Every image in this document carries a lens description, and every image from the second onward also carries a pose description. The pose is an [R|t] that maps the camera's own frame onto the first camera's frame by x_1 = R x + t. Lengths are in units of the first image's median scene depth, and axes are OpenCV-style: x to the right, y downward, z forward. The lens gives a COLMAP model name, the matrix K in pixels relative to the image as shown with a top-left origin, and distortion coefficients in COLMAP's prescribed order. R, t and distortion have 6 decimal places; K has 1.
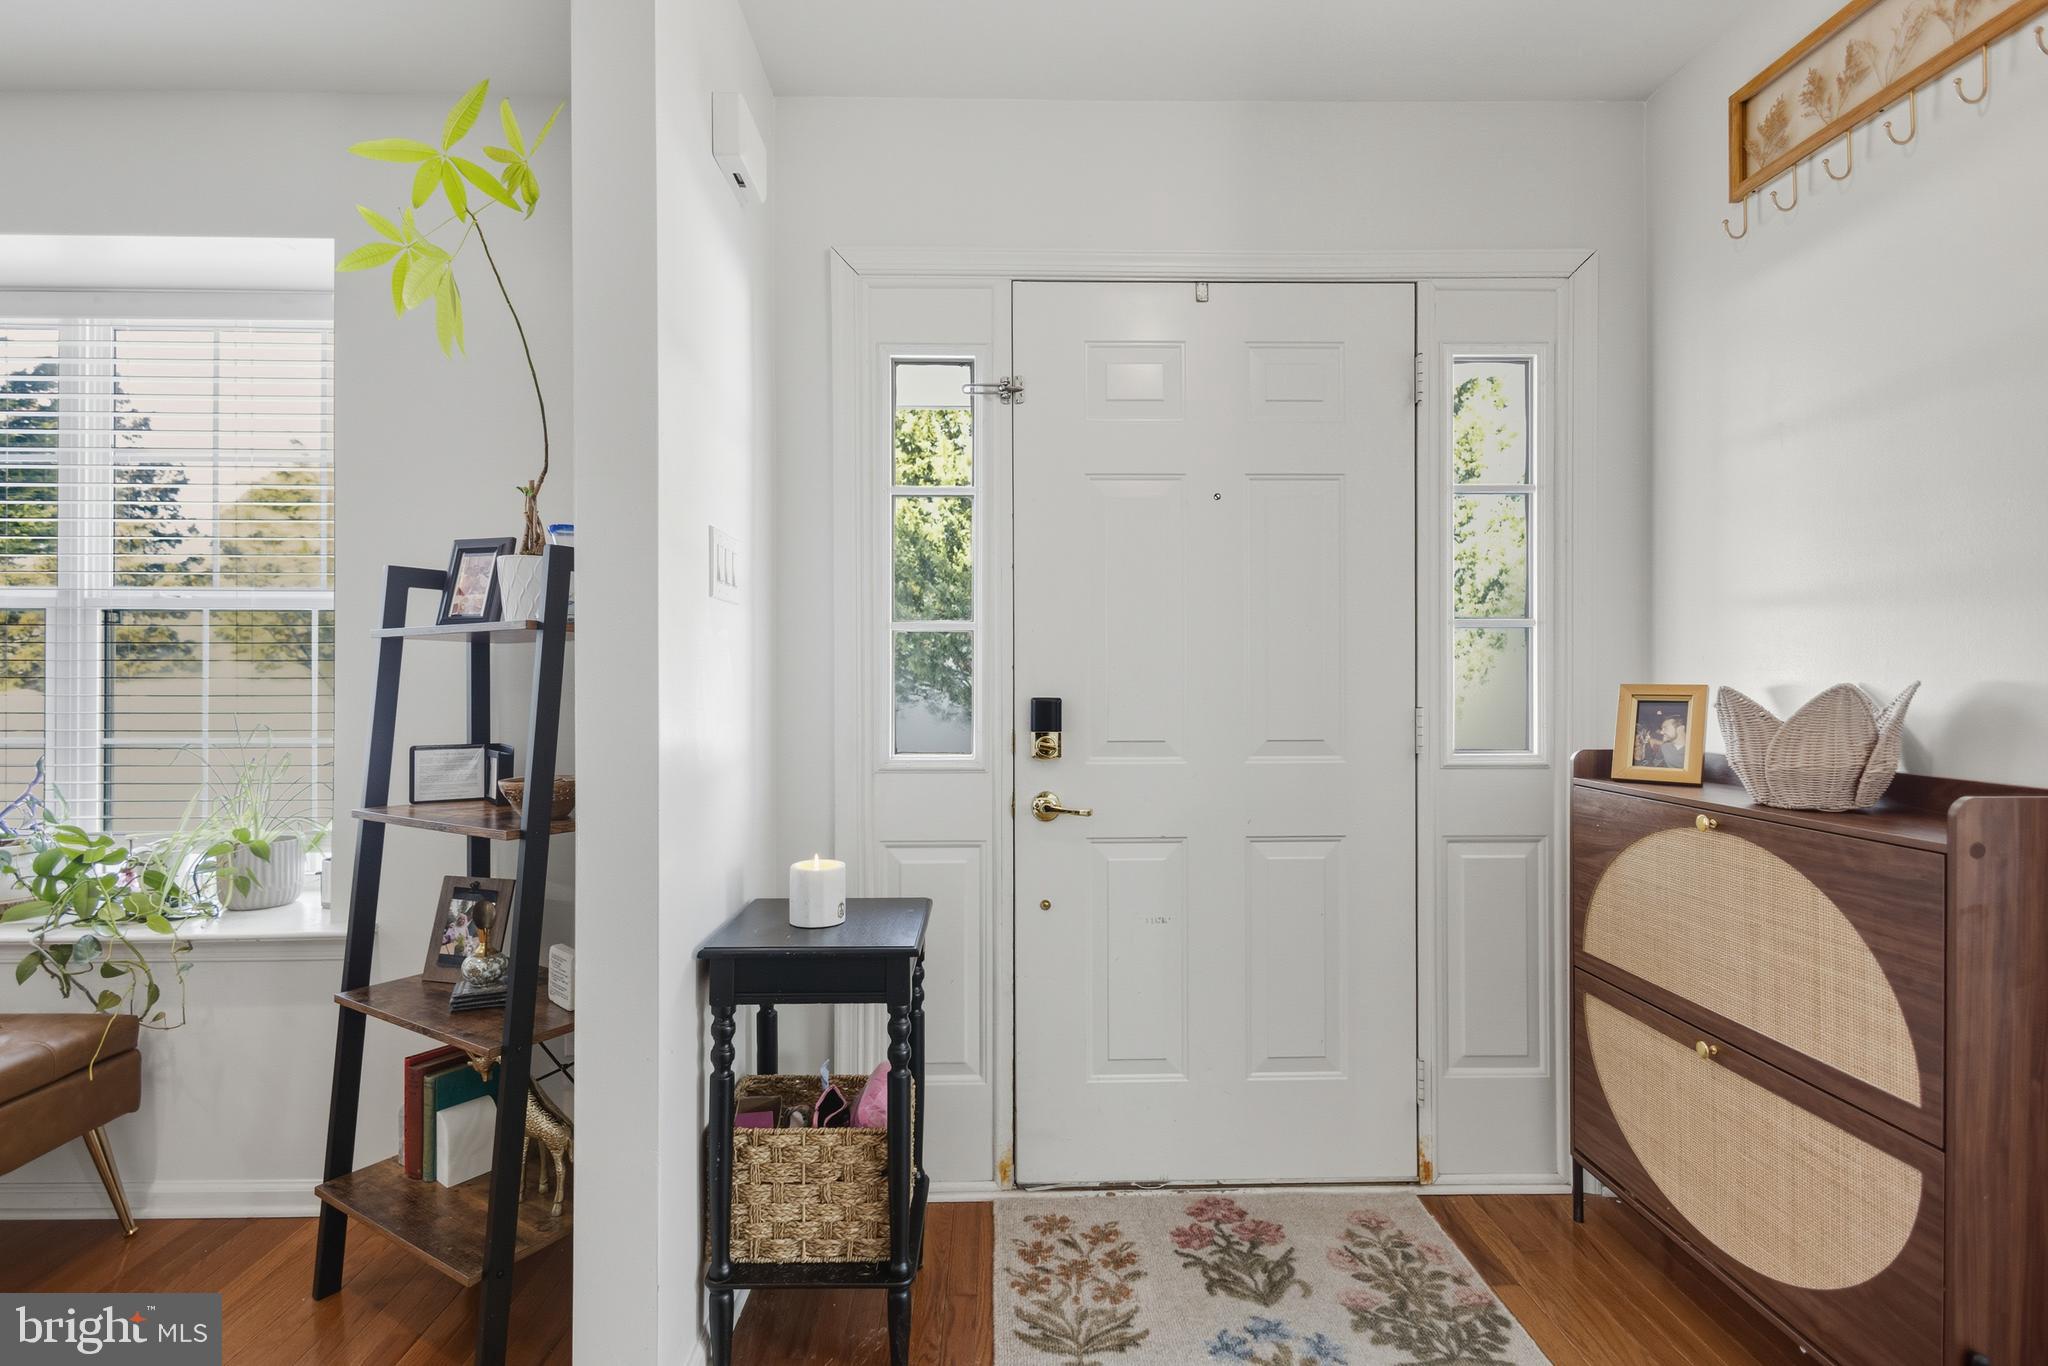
lens RADIAL K [[972.0, 0, 1010.9], [0, 972.0, 677.6], [0, 0, 1]] dist [-0.002293, -0.000438]
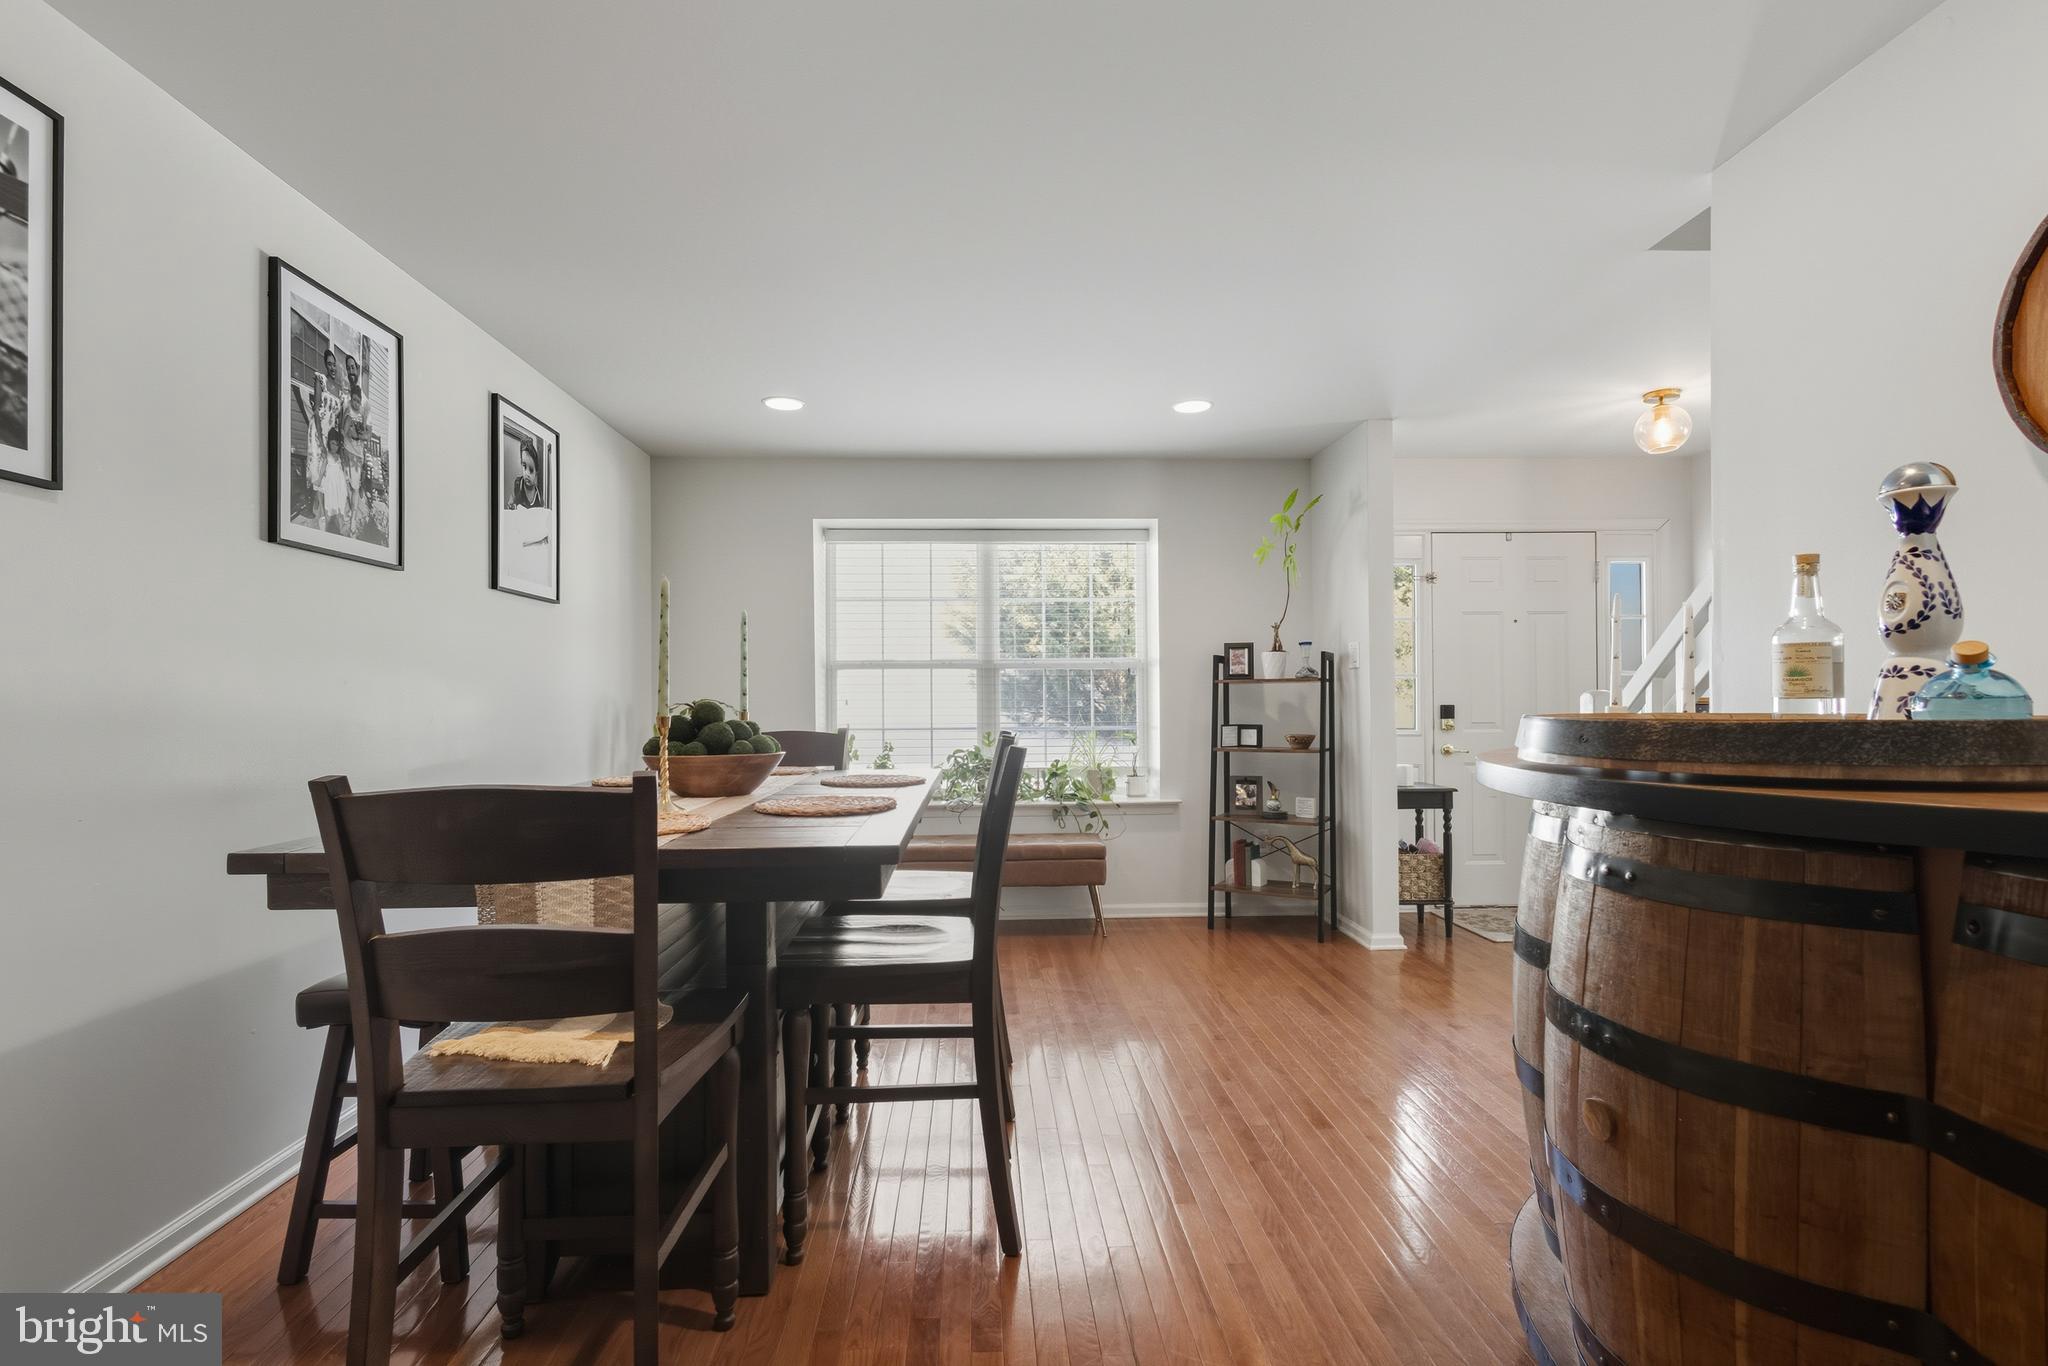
lens RADIAL K [[972.0, 0, 1034.0], [0, 972.0, 696.9], [0, 0, 1]] dist [-0.002293, -0.000438]
pose [[0.999564, -0.011870, 0.027033, -1.127680], [0.012182, 0.999861, -0.011404, 0.017337], [-0.026894, 0.011729, 0.999569, -1.480300]]
